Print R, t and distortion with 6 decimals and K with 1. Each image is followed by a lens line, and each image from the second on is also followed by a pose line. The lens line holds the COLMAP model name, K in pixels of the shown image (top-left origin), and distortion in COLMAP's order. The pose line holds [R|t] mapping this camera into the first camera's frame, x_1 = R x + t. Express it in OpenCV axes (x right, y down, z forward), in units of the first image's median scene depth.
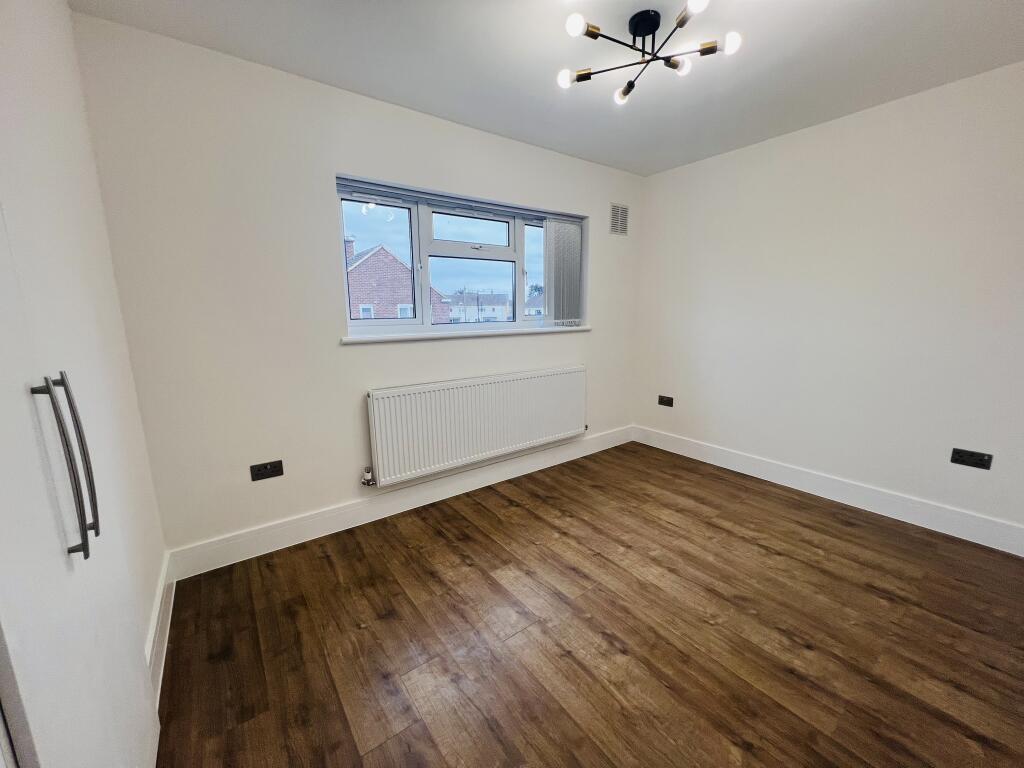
lens RADIAL K [[407.1, 0, 513.2], [0, 407.1, 385.9], [0, 0, 1]] dist [0.000878, 0.000263]
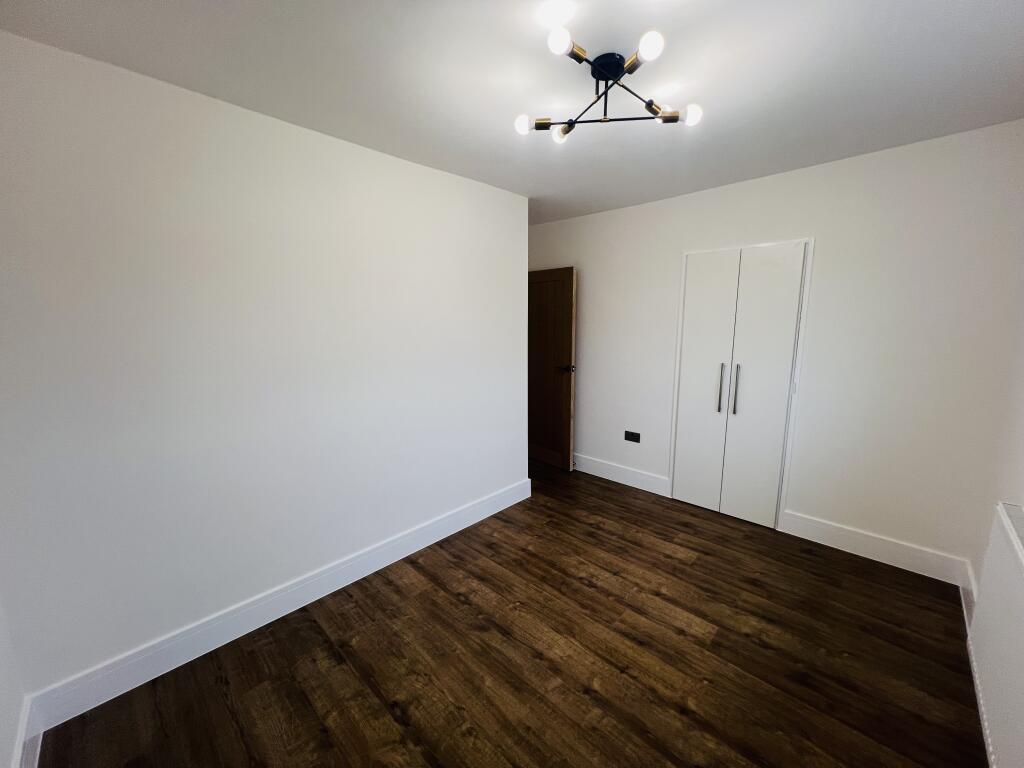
lens RADIAL K [[407.1, 0, 513.2], [0, 407.1, 385.9], [0, 0, 1]] dist [0.000878, 0.000263]
pose [[-0.985574, 0.045377, -0.163046, 0.597466], [-0.013597, 0.939044, 0.343529, -0.445554], [0.168696, 0.340790, -0.924881, 1.713920]]
